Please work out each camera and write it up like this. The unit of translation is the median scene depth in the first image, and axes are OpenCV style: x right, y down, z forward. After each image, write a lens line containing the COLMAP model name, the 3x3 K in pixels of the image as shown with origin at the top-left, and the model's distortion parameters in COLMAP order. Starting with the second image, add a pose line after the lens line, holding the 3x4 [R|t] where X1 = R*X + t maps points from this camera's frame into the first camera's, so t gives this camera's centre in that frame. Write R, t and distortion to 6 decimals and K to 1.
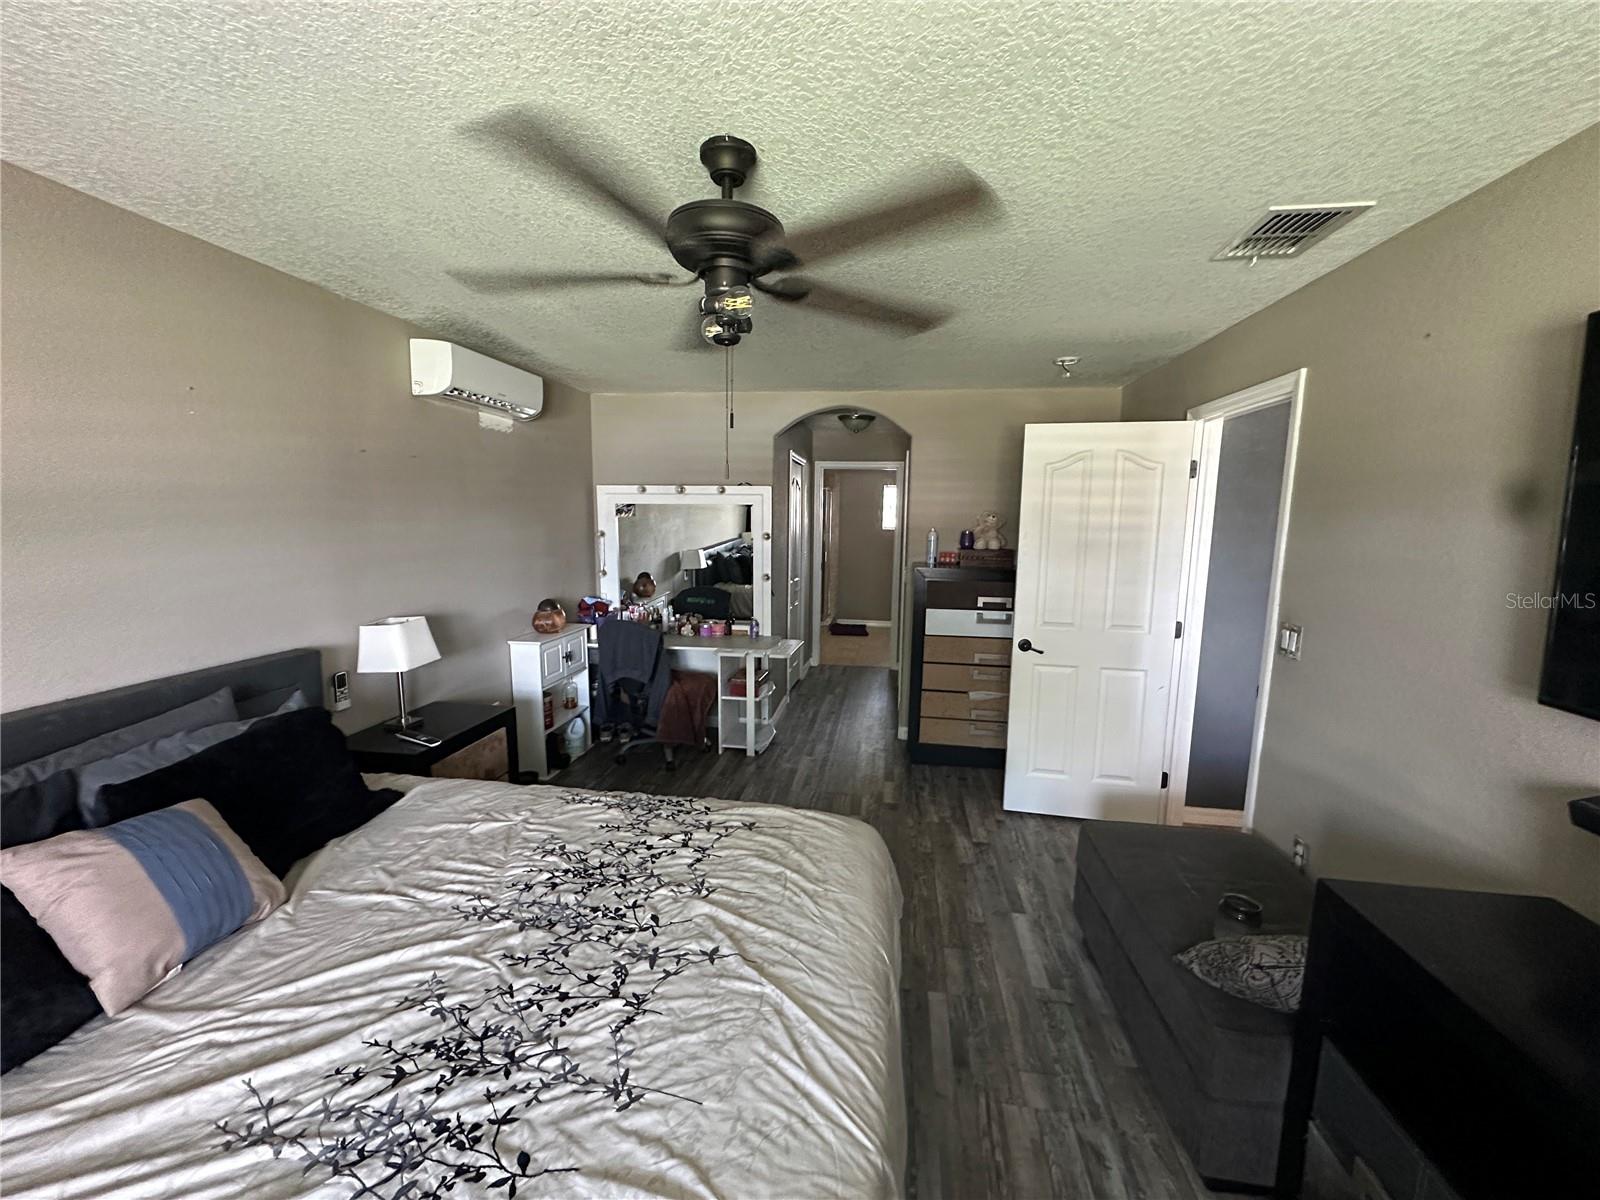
lens RADIAL K [[634.2, 0, 800.0], [0, 634.2, 600.0], [0, 0, 1]] dist [-0.000909, 0.000007]
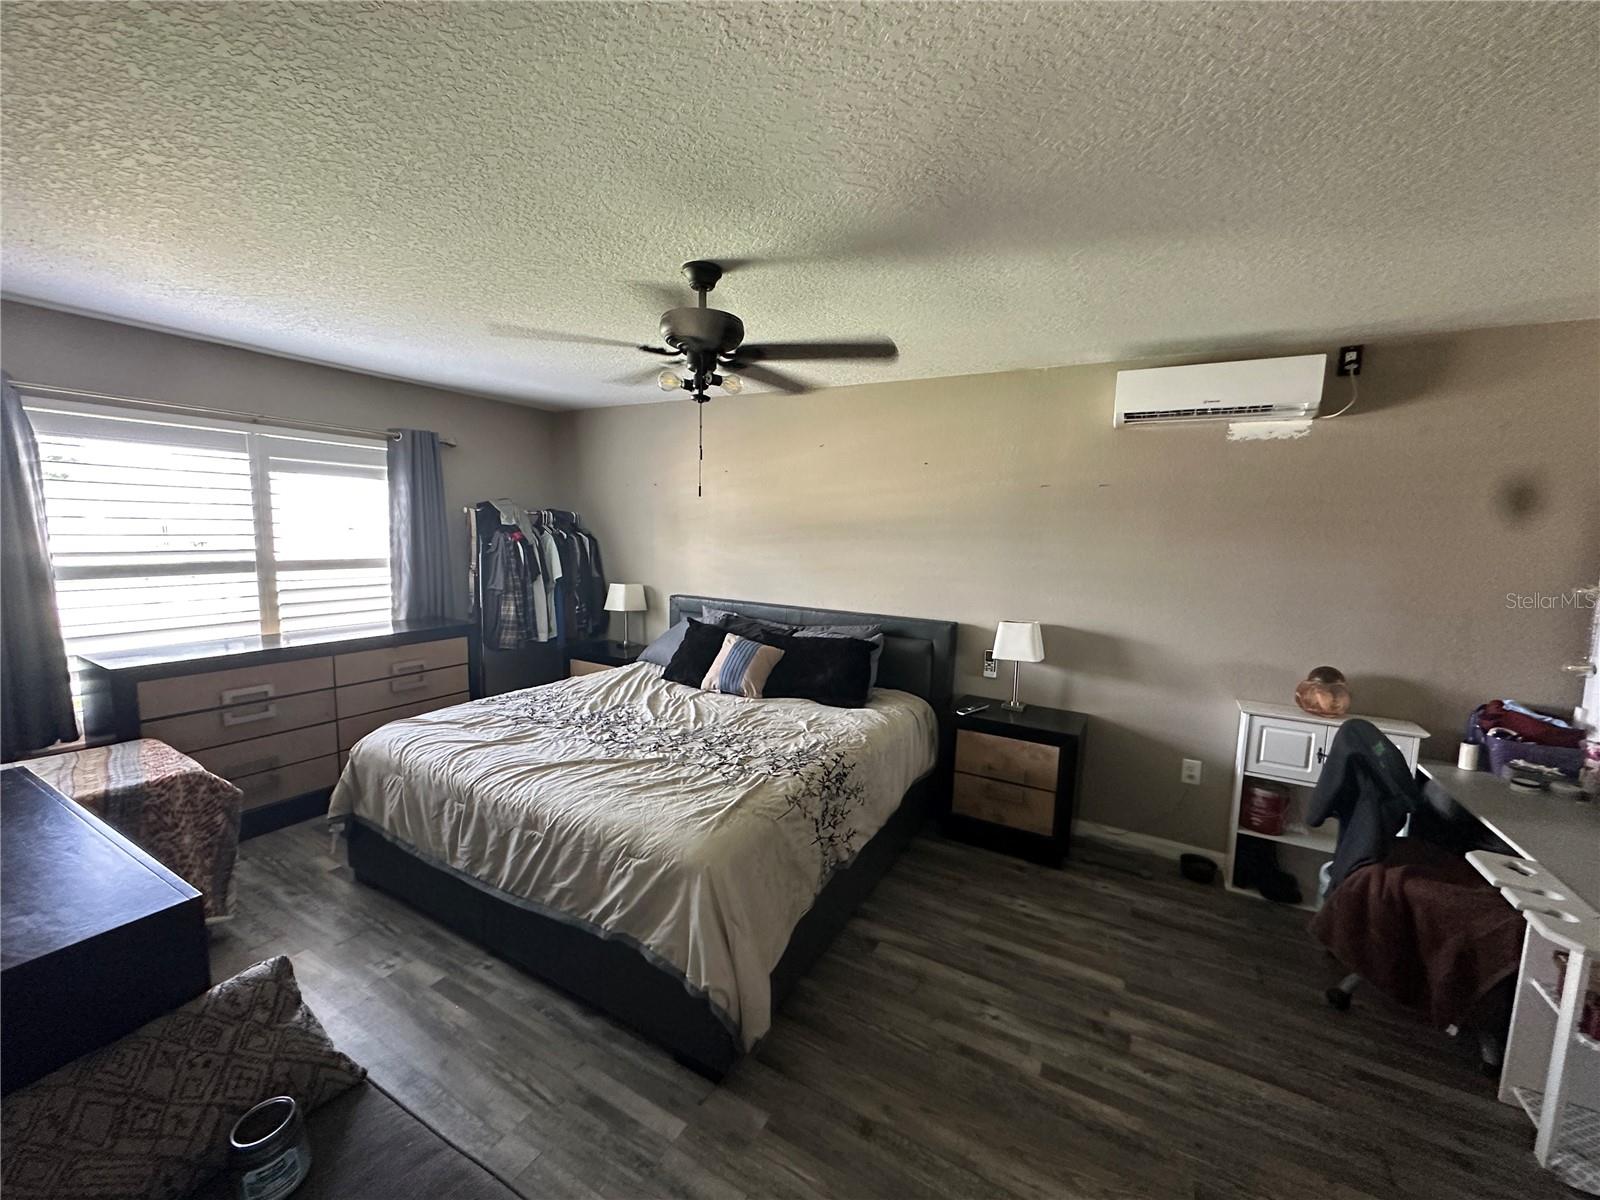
lens RADIAL K [[634.2, 0, 800.0], [0, 634.2, 600.0], [0, 0, 1]] dist [-0.000909, 0.000007]
pose [[-0.352022, 0.082291, -0.932367, 0.812430], [-0.158993, 0.976394, 0.146206, -0.148740], [0.922389, 0.199708, -0.330628, 1.228744]]
